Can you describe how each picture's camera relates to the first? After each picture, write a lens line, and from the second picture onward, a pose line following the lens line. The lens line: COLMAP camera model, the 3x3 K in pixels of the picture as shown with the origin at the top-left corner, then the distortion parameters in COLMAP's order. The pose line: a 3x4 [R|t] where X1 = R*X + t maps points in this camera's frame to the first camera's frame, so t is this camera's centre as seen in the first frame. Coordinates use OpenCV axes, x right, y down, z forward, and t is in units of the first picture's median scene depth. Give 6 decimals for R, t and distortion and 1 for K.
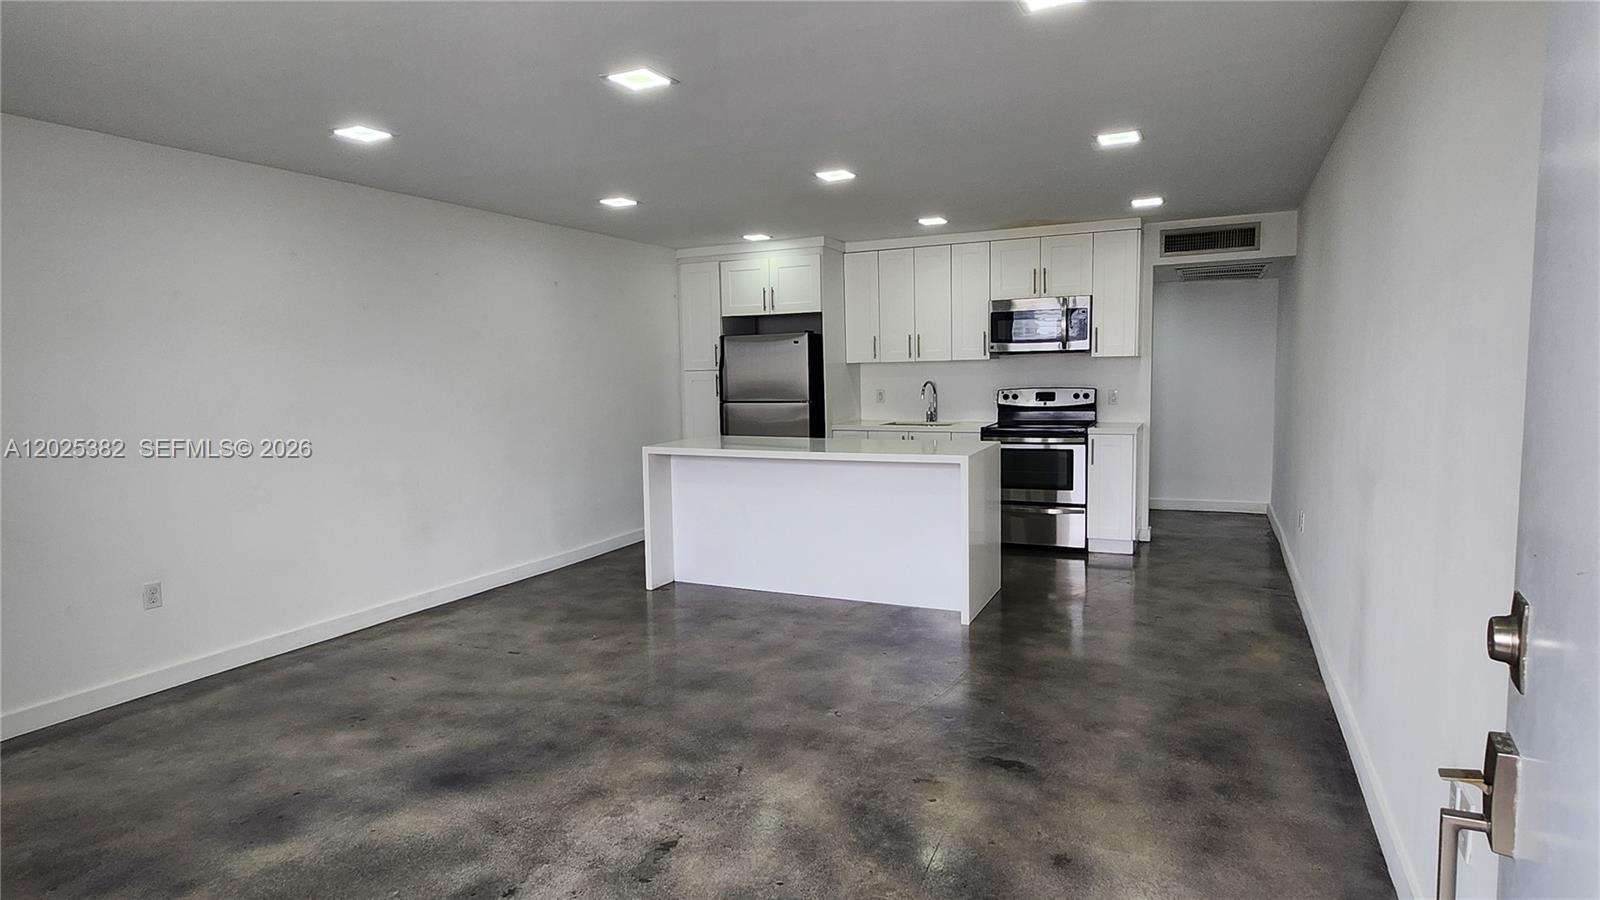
lens RADIAL K [[916.1, 0, 793.2], [0, 916.1, 456.1], [0, 0, 1]] dist [0.000652, -0.000080]
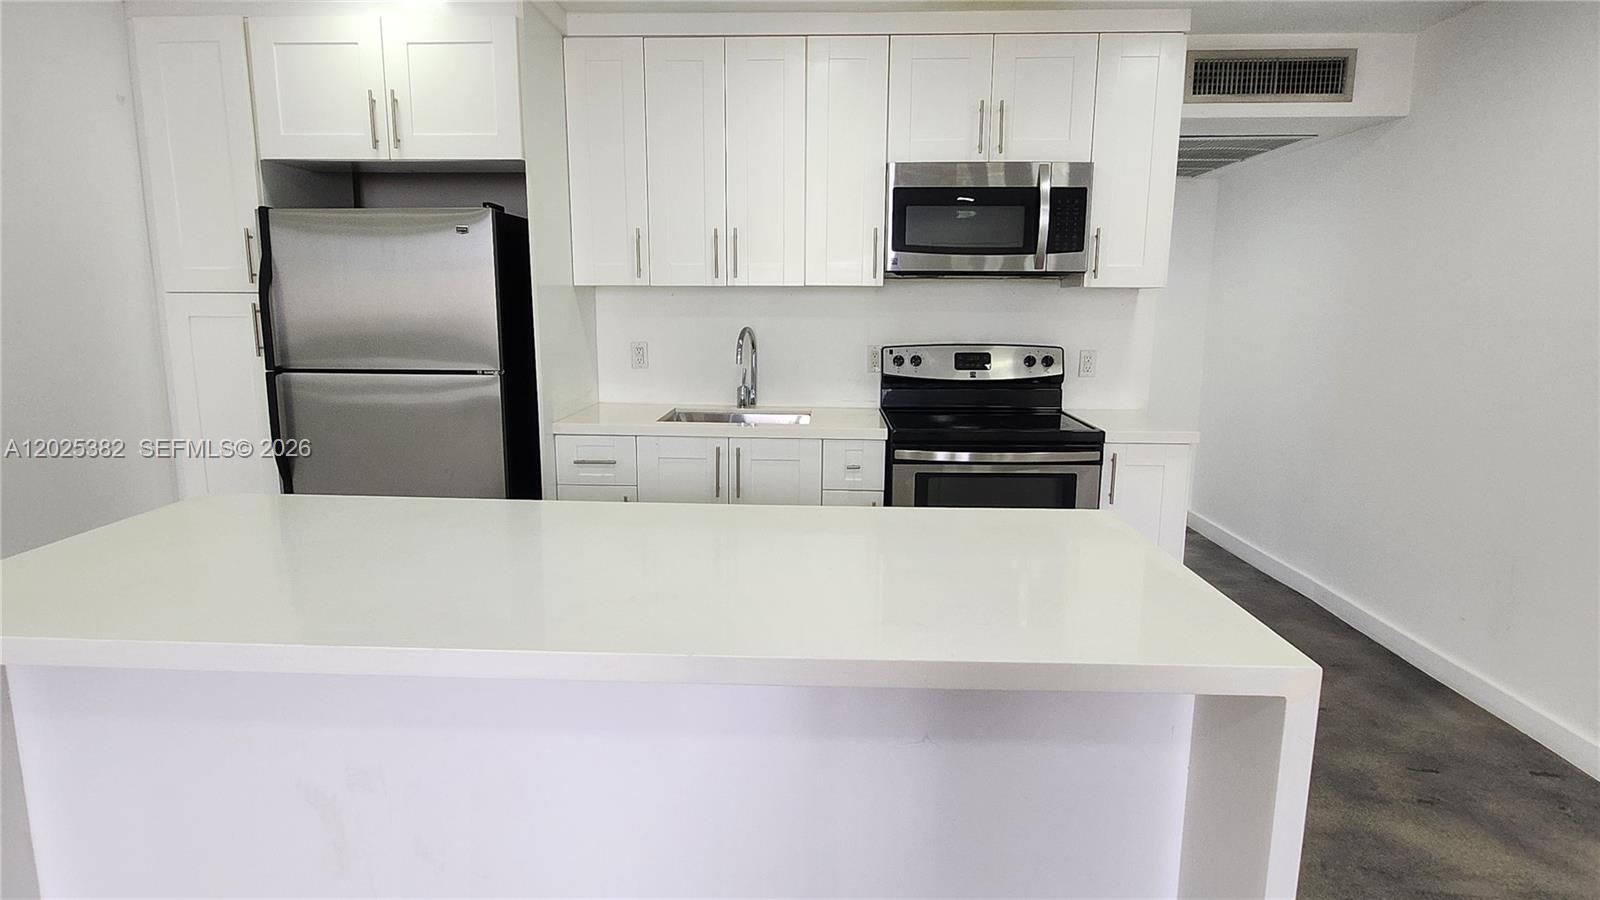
lens RADIAL K [[916.1, 0, 793.2], [0, 916.1, 456.1], [0, 0, 1]] dist [0.000652, -0.000080]
pose [[0.919562, -0.041970, 0.390698, -0.025647], [0.011734, 0.996769, 0.079459, -0.052775], [-0.392770, -0.068483, 0.917083, 0.547147]]
